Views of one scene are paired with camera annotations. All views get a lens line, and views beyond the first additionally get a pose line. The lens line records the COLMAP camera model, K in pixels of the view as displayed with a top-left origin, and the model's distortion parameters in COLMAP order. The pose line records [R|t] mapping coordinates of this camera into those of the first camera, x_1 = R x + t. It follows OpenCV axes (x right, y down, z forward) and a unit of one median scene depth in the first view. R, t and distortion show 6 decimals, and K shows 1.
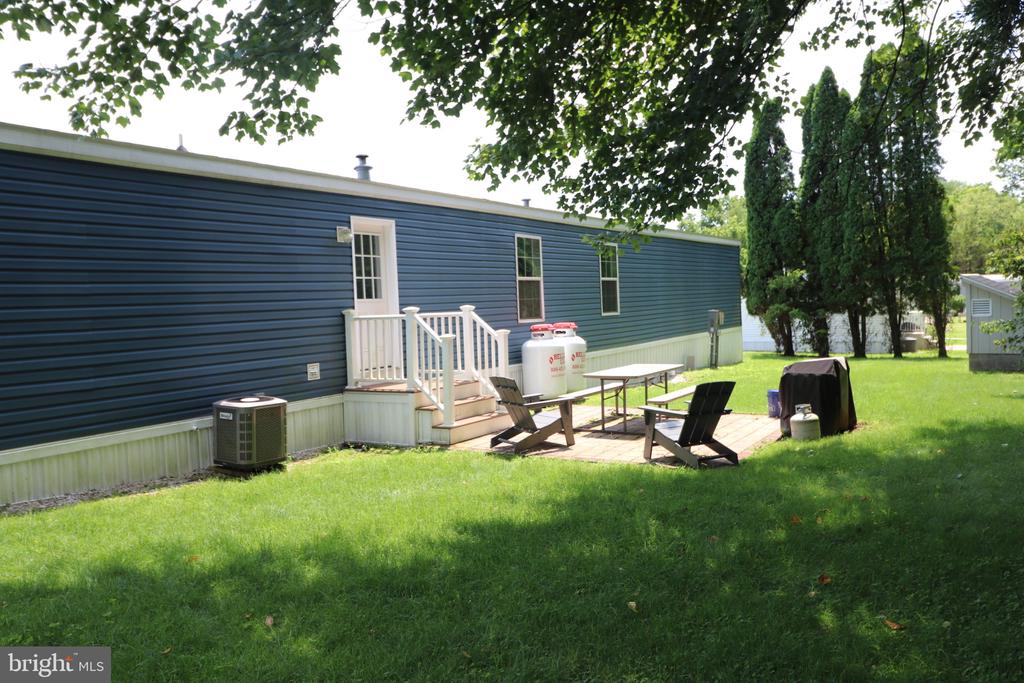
lens RADIAL K [[834.5, 0, 507.5], [0, 834.5, 337.5], [0, 0, 1]] dist [0.011198, -0.012659]
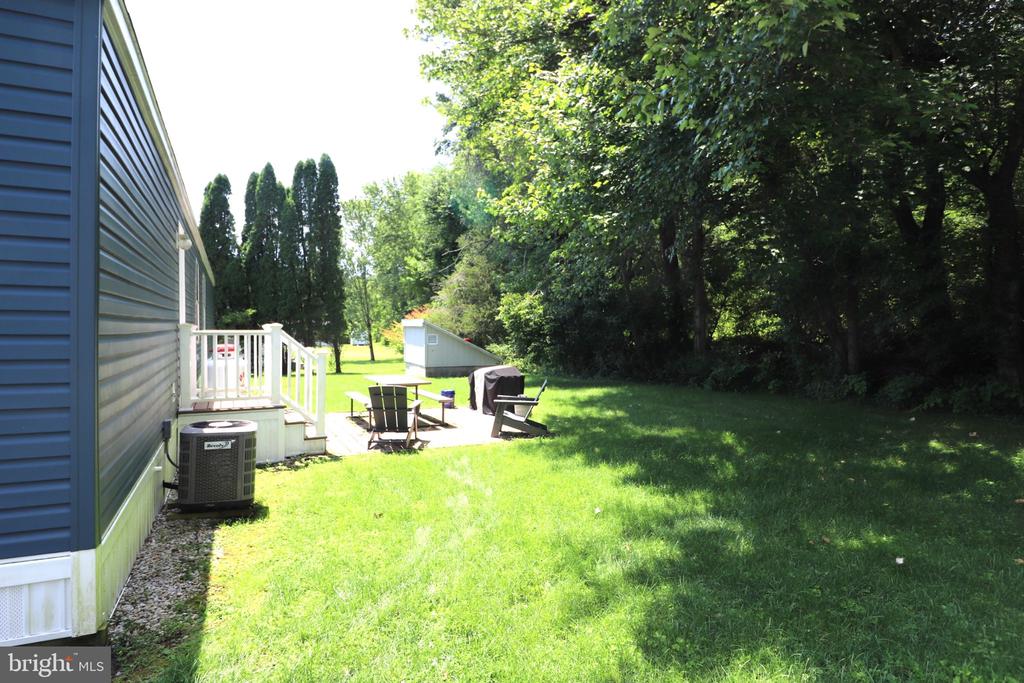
lens RADIAL K [[600.5, 0, 513.2], [0, 600.5, 330.9], [0, 0, 1]] dist [0.000382, -0.008066]
pose [[0.546474, 0.033859, 0.836791, -0.219444], [0.010176, 0.998840, -0.047061, 0.003504], [-0.837414, 0.034233, 0.545496, 0.138397]]
